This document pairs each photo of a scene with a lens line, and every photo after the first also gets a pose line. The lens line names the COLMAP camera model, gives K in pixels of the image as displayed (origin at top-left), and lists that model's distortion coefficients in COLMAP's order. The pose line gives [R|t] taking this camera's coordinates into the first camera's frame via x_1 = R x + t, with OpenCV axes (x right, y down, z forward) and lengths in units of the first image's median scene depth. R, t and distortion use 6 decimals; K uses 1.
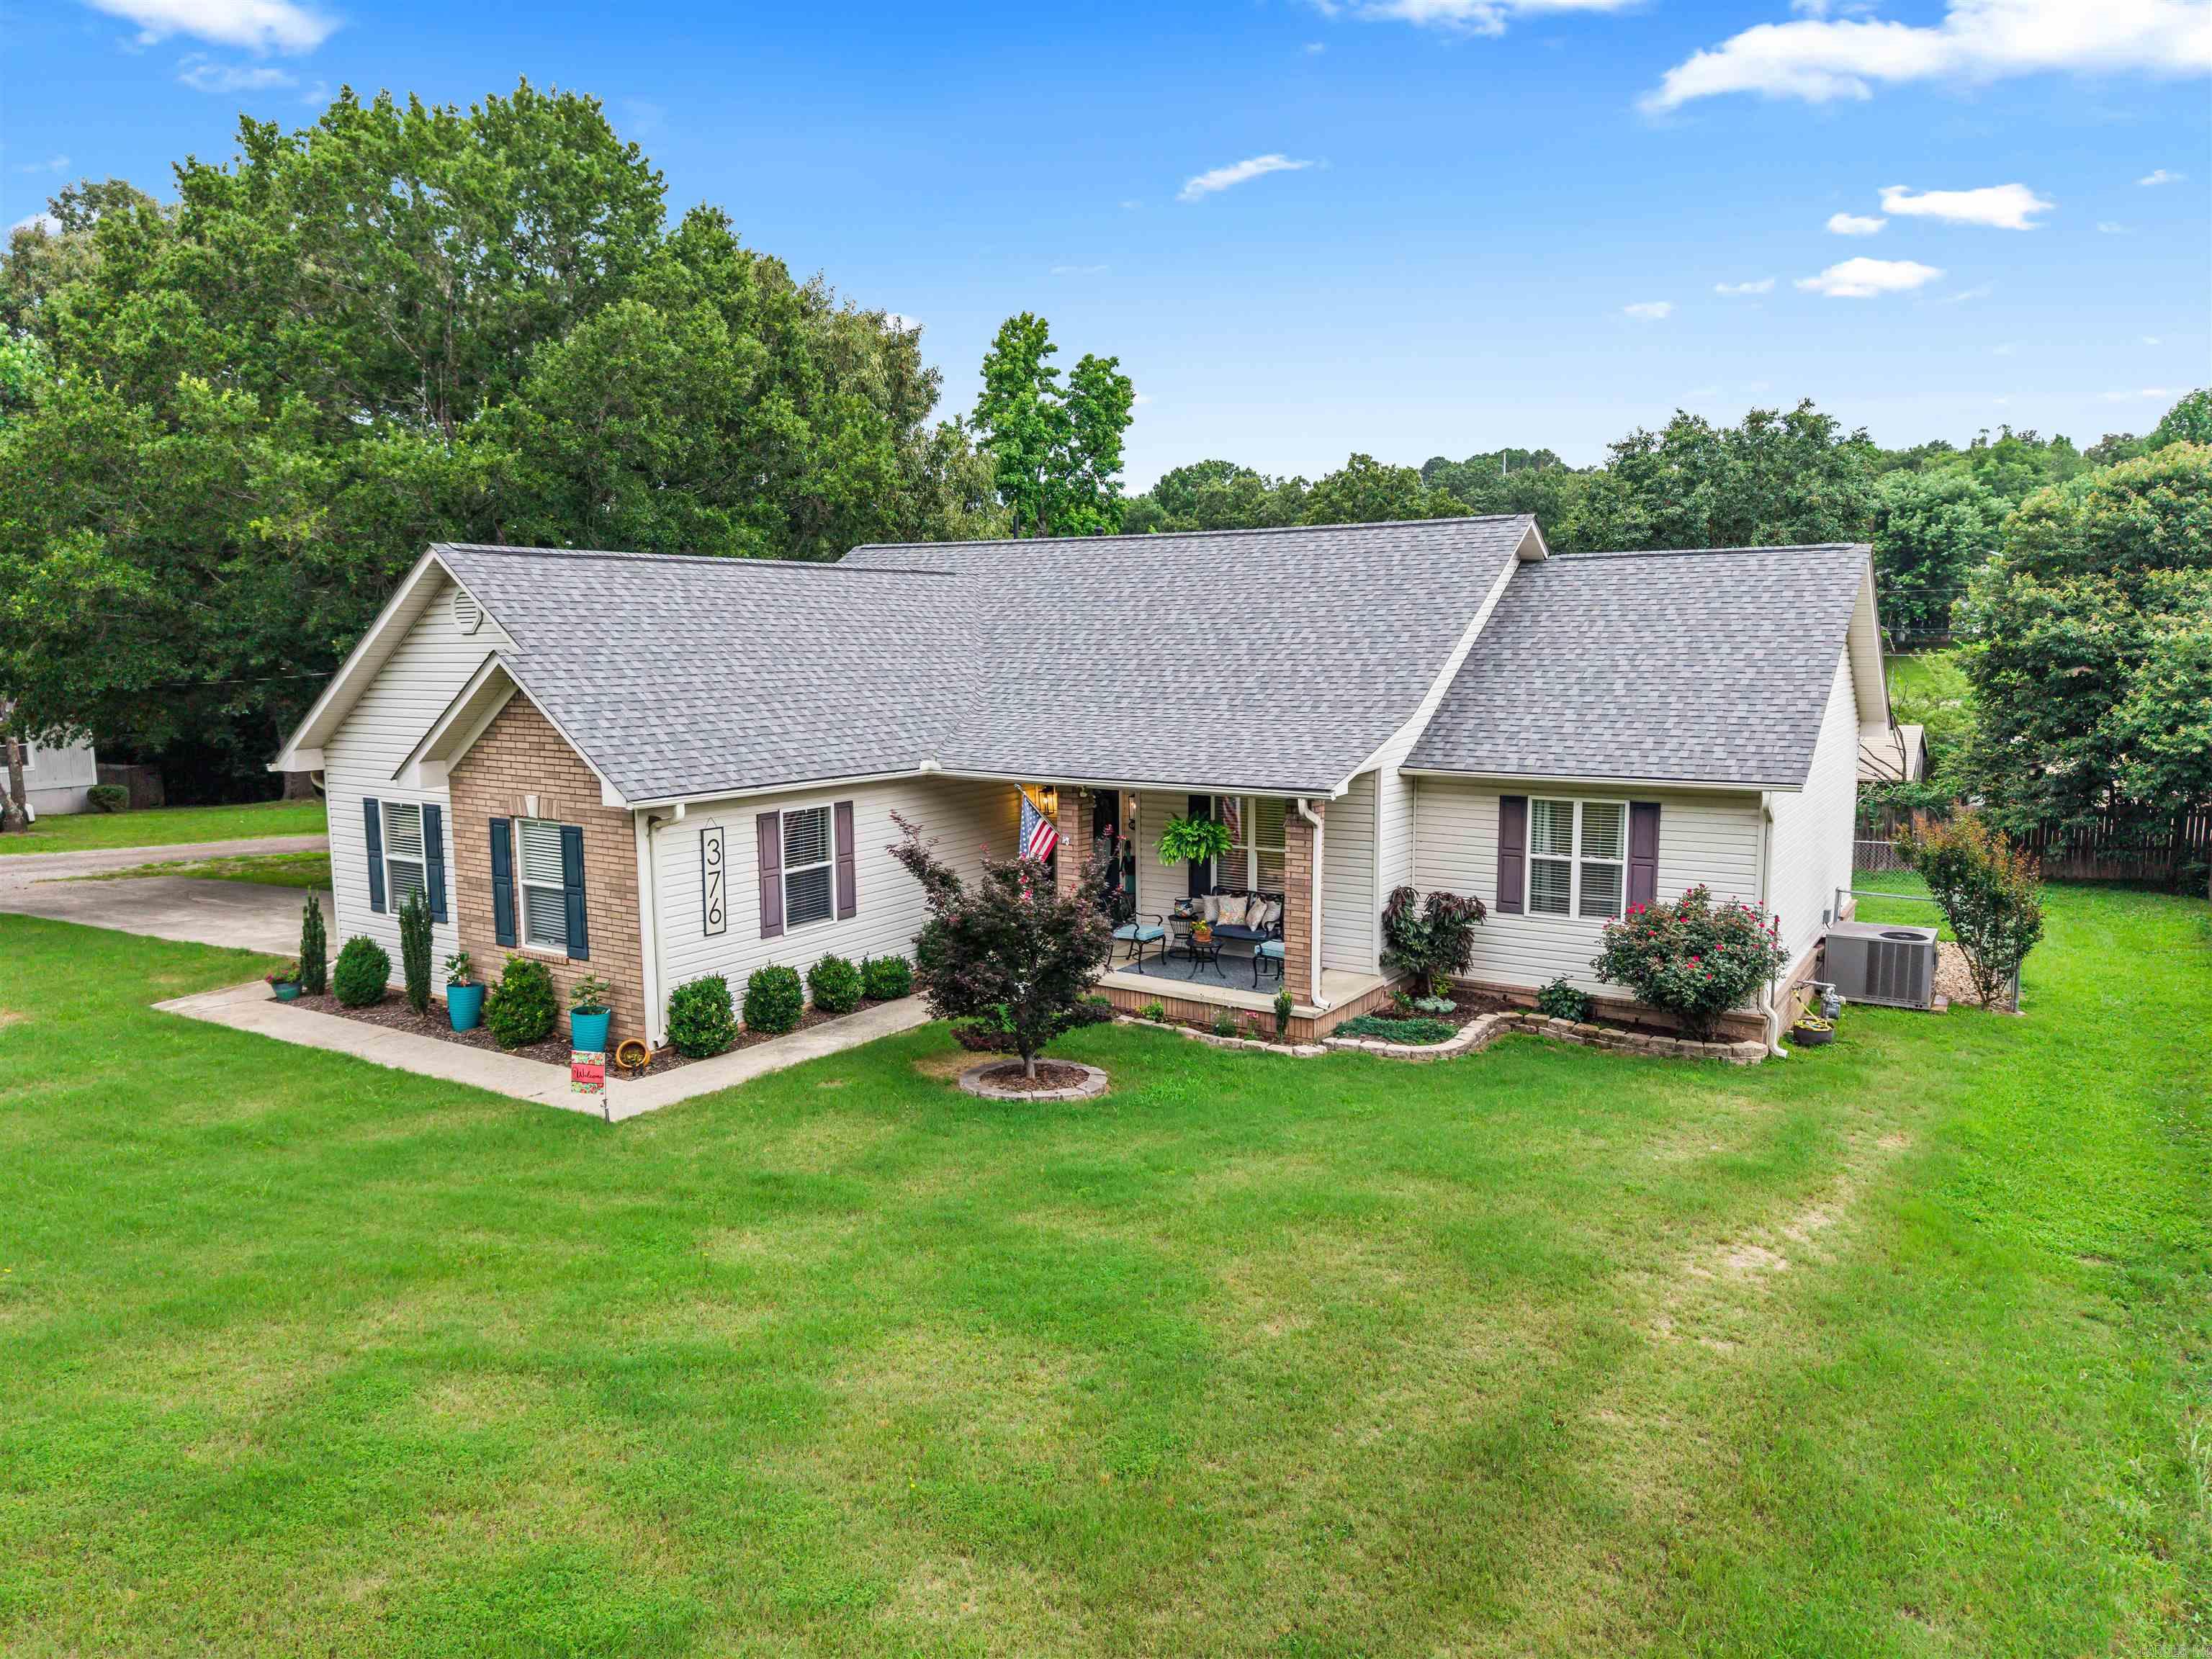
lens RADIAL K [[1501.9, 0, 1106.0], [0, 1501.9, 829.5], [0, 0, 1]] dist [0.007169, -0.007653]
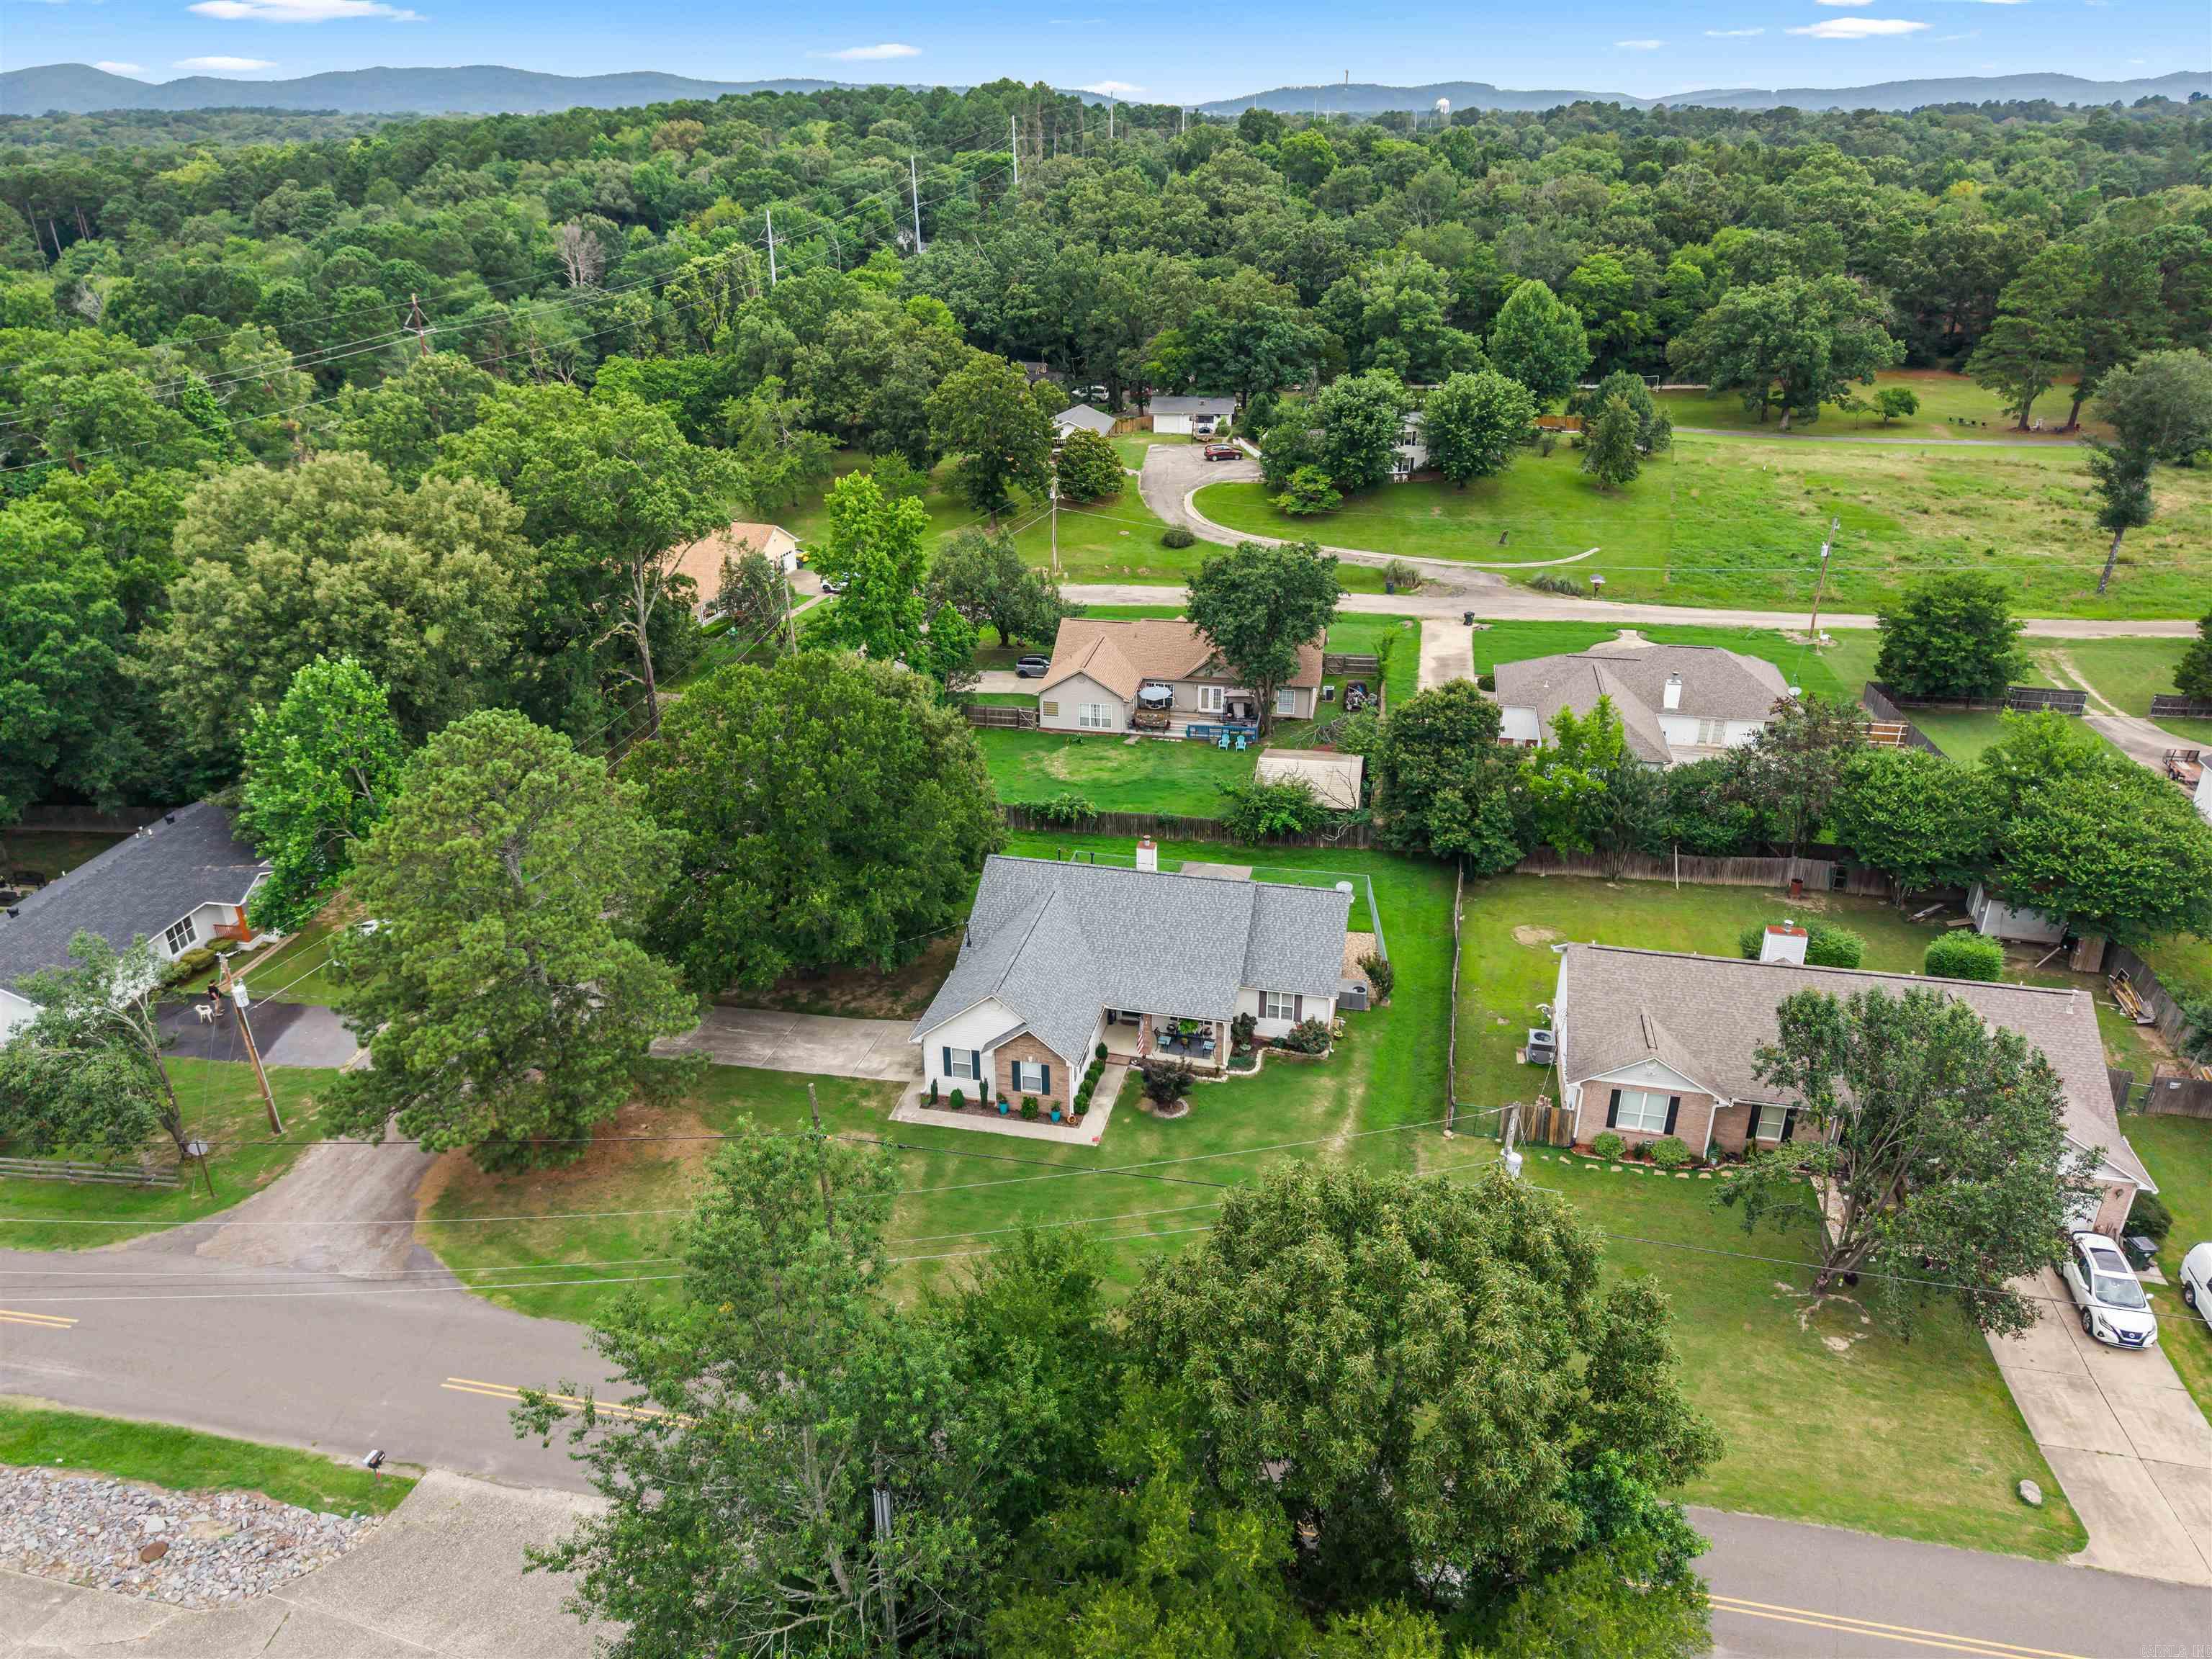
lens RADIAL K [[1486.5, 0, 1102.5], [0, 1486.5, 825.7], [0, 0, 1]] dist [0.079398, -0.073996]
pose [[0.942170, -0.141831, 0.303645, -1.157315], [0.044345, 0.950827, 0.306531, -1.558249], [-0.332189, -0.275339, 0.902130, -2.048029]]
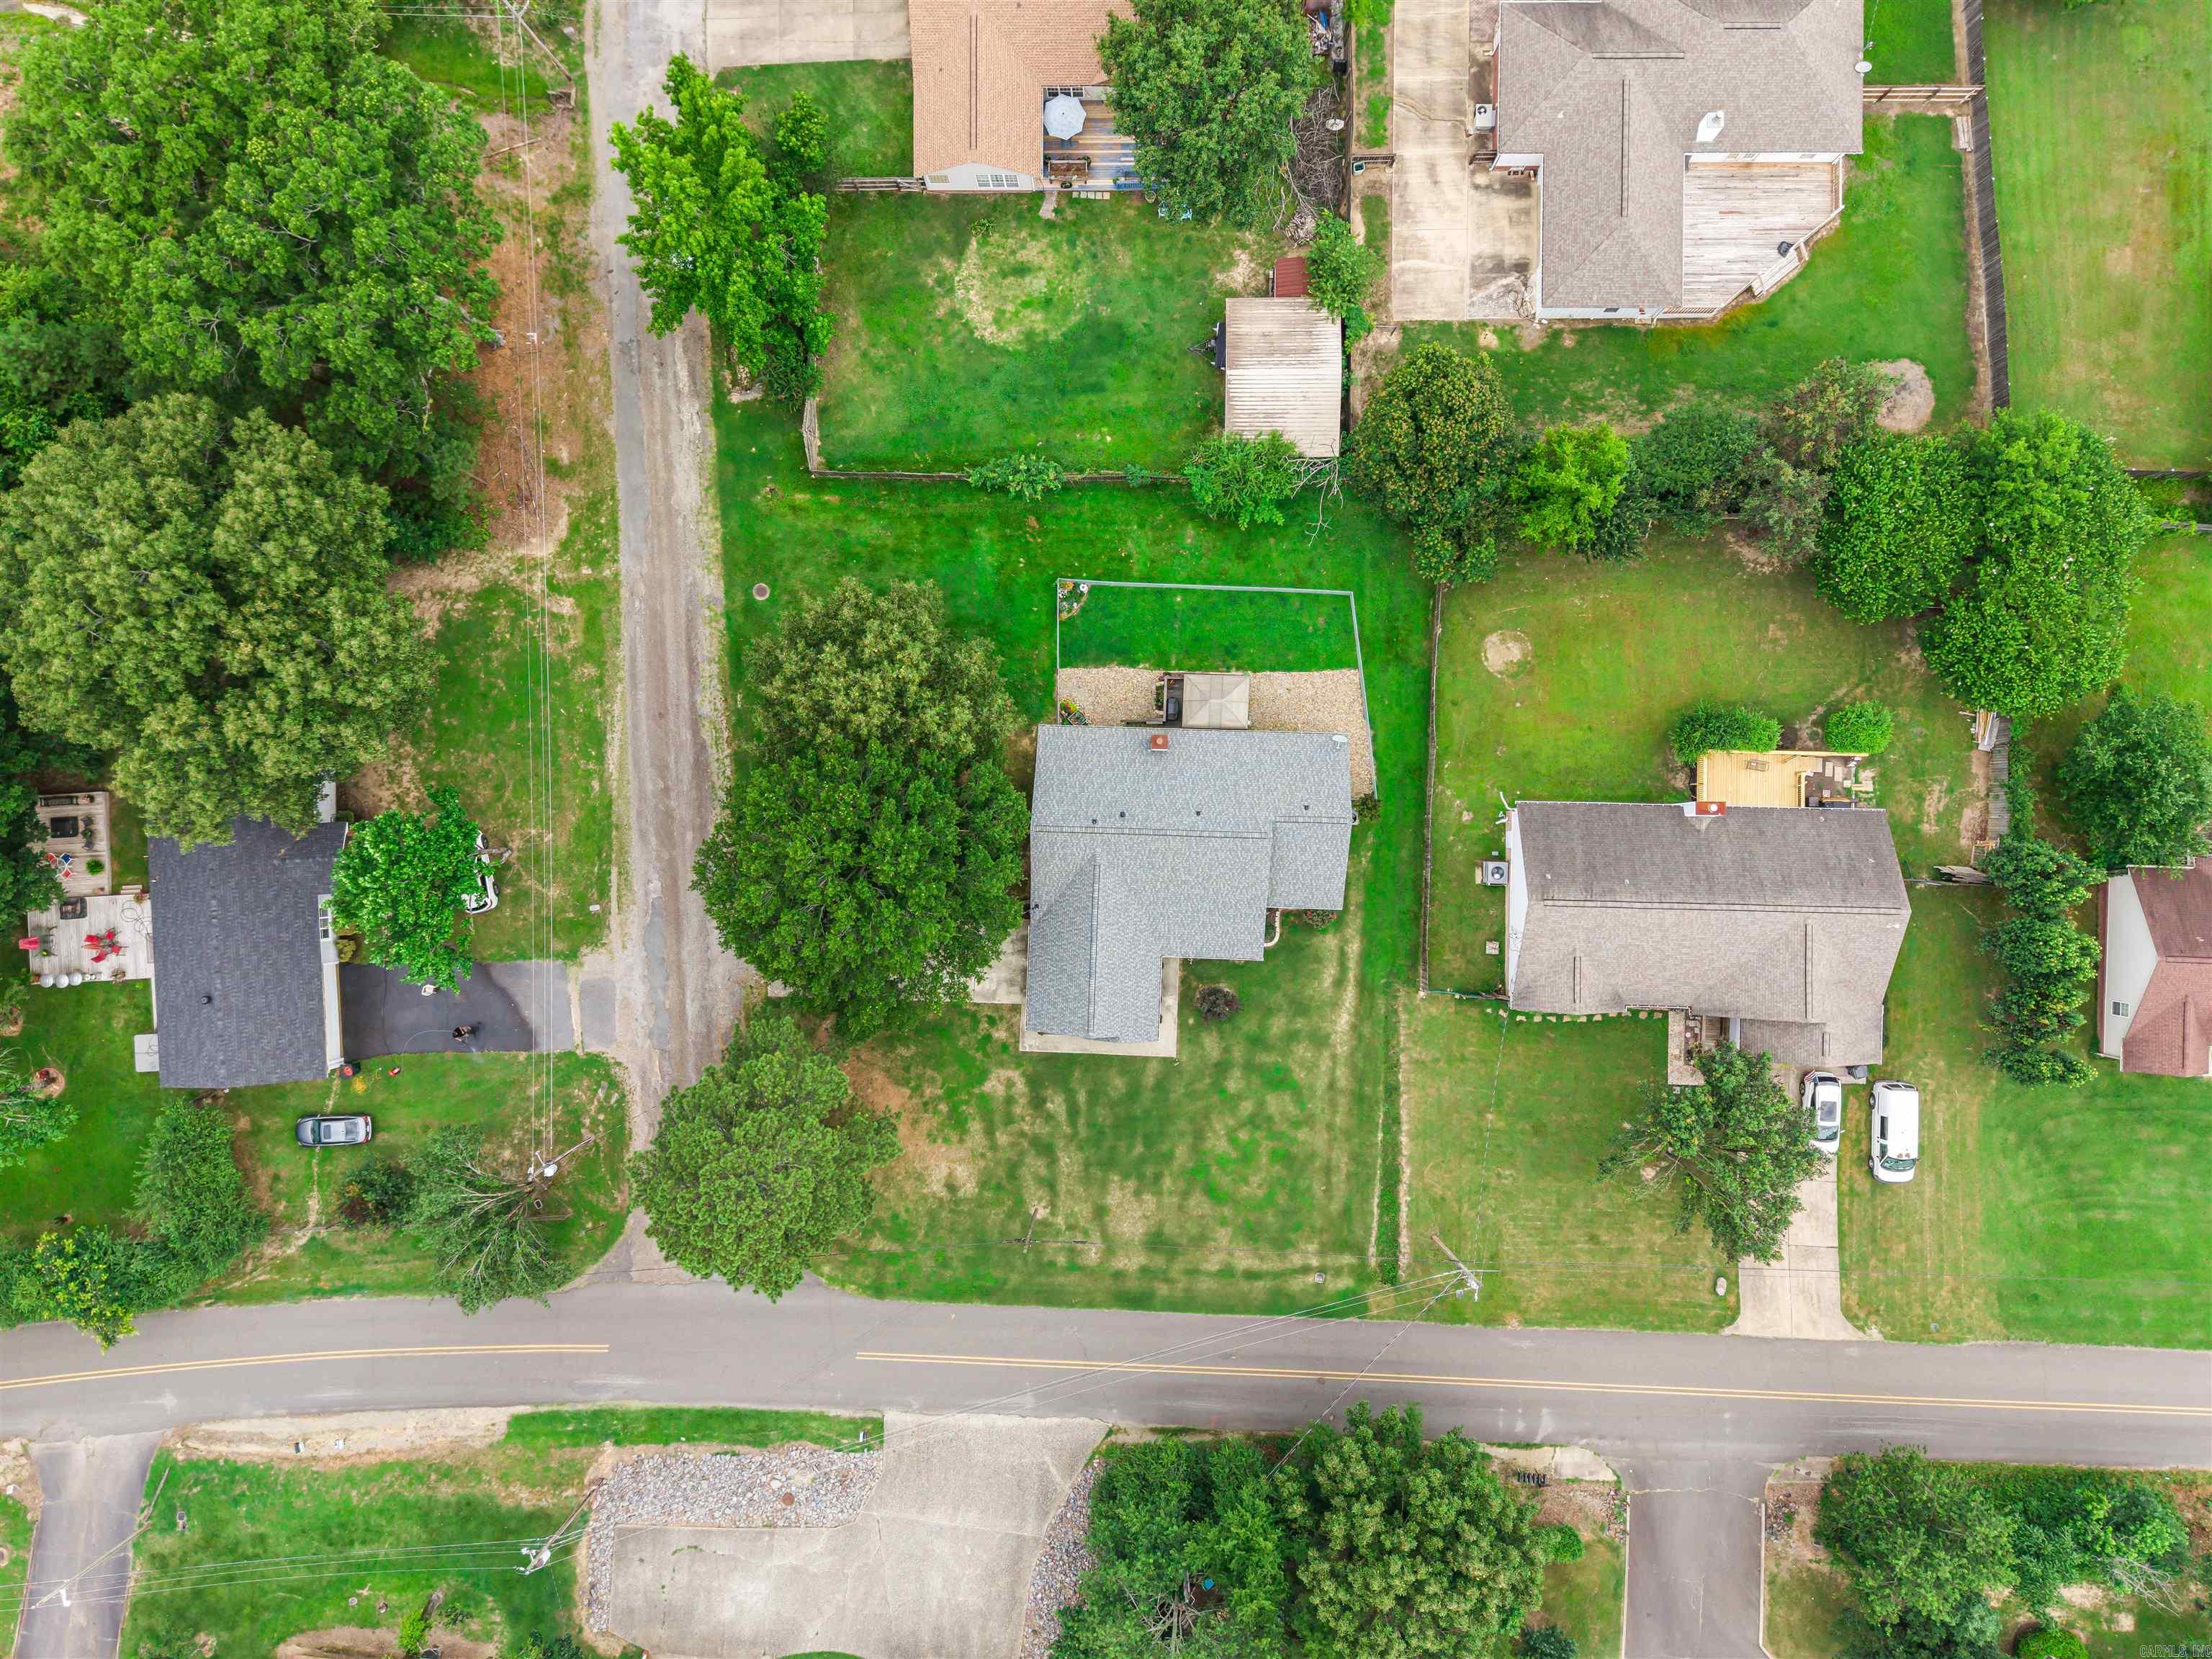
lens RADIAL K [[1495.3, 0, 1107.5], [0, 1495.3, 841.4], [0, 0, 1]] dist [0.091602, -0.111650]
pose [[0.859729, -0.510552, -0.014225, -0.025225], [0.083263, 0.112621, 0.990143, -4.636401], [-0.503918, -0.852440, 0.139334, 0.807420]]
